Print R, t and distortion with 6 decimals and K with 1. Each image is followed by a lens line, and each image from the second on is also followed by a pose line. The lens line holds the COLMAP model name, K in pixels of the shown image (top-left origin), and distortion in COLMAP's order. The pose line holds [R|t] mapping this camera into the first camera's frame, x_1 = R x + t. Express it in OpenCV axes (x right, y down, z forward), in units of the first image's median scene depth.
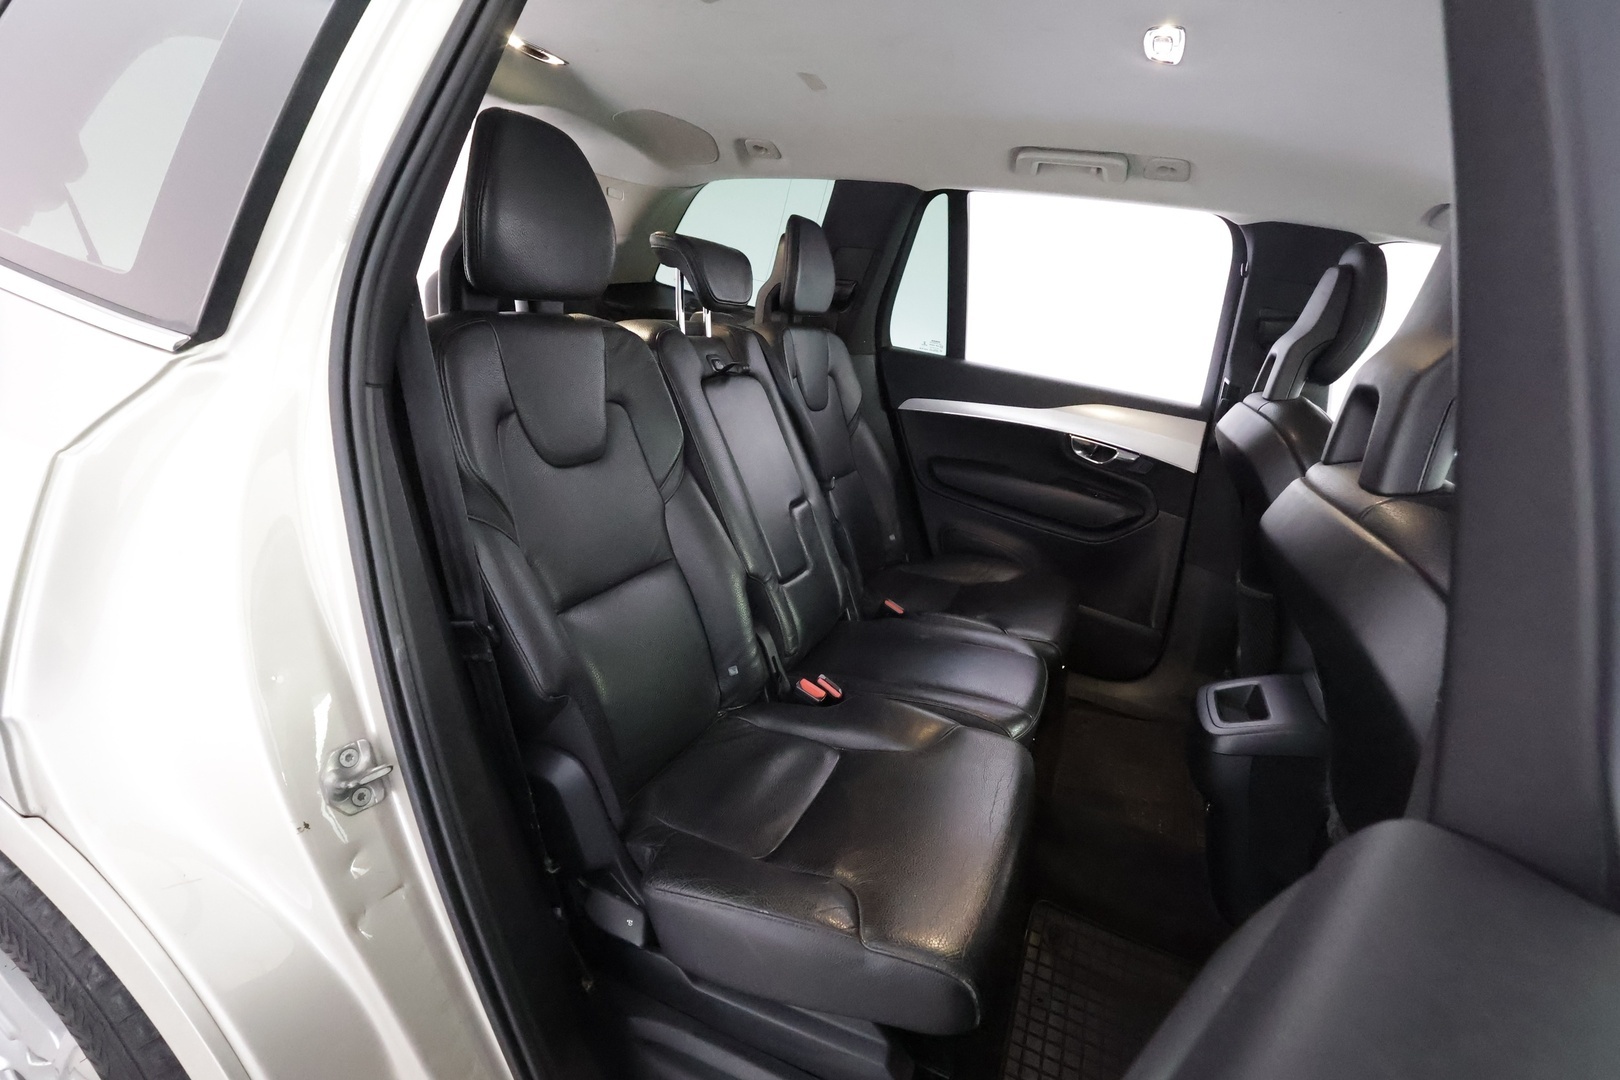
lens RADIAL K [[759.7, 0, 802.9], [0, 759.7, 532.9], [0, 0, 1]] dist [-0.002968, 0.003655]
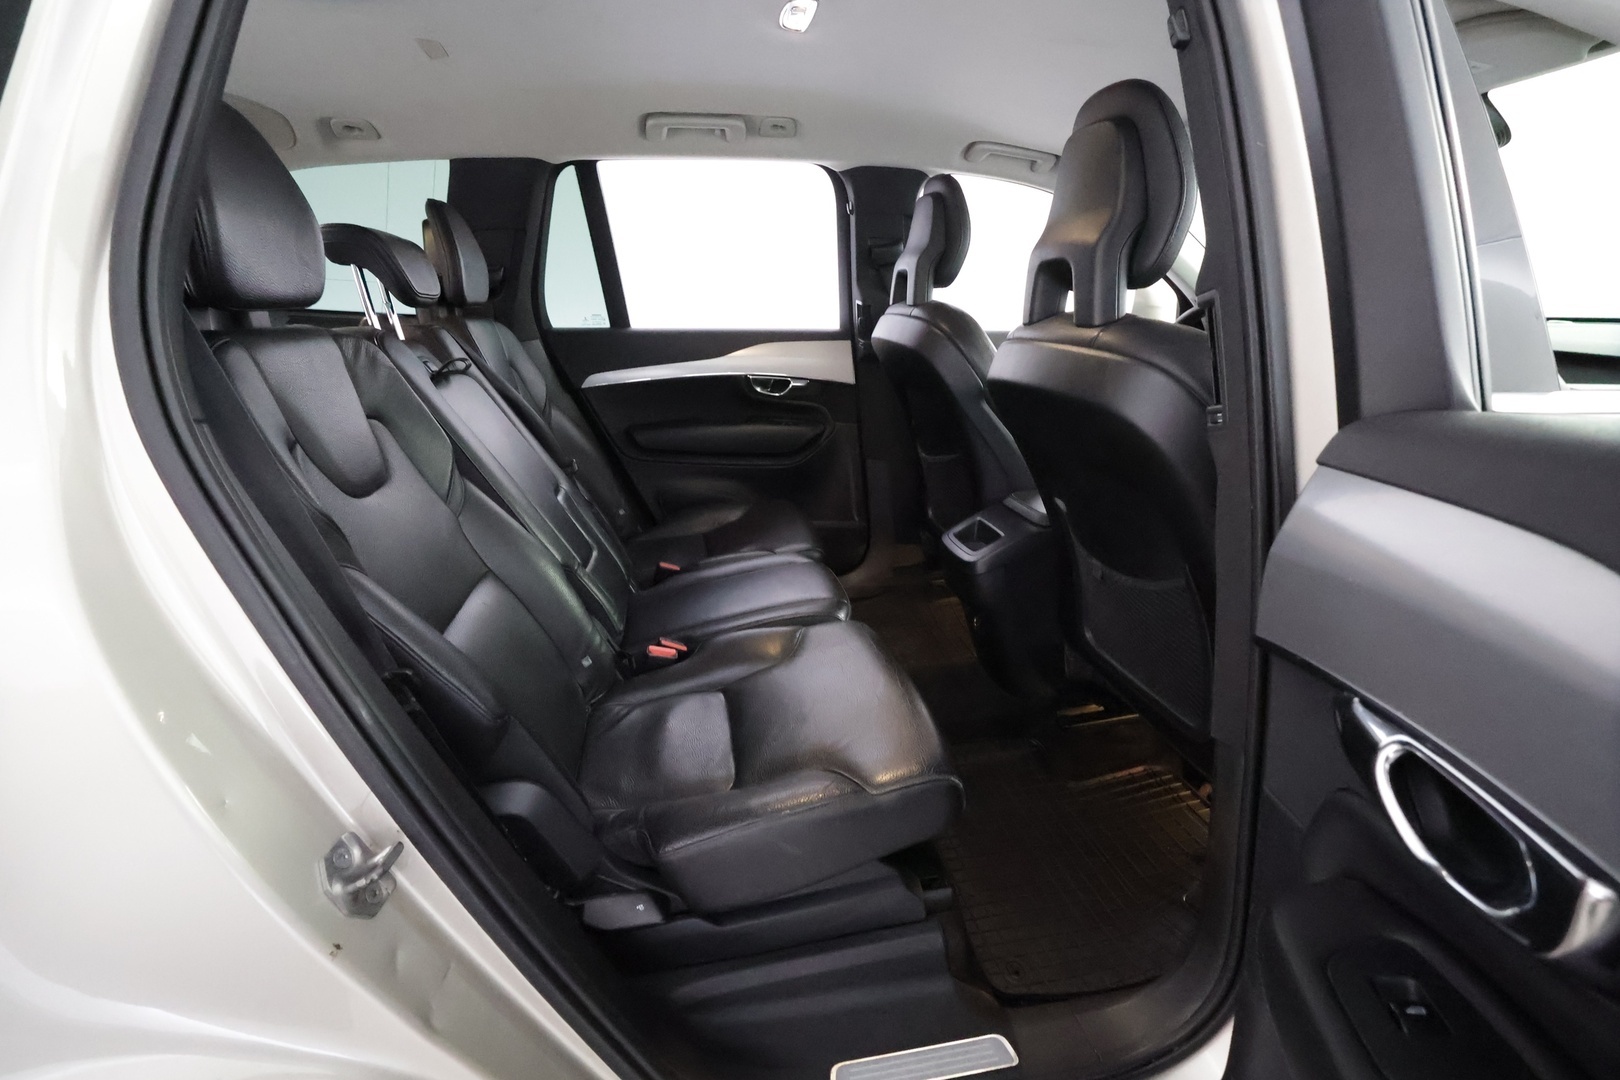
lens RADIAL K [[759.7, 0, 808.3], [0, 759.7, 534.3], [0, 0, 1]] dist [-0.002968, 0.003655]
pose [[0.827671, -0.300003, 0.474298, -0.196194], [0.289963, 0.952183, 0.096277, 0.011336], [-0.480502, 0.057843, 0.875084, 0.003071]]
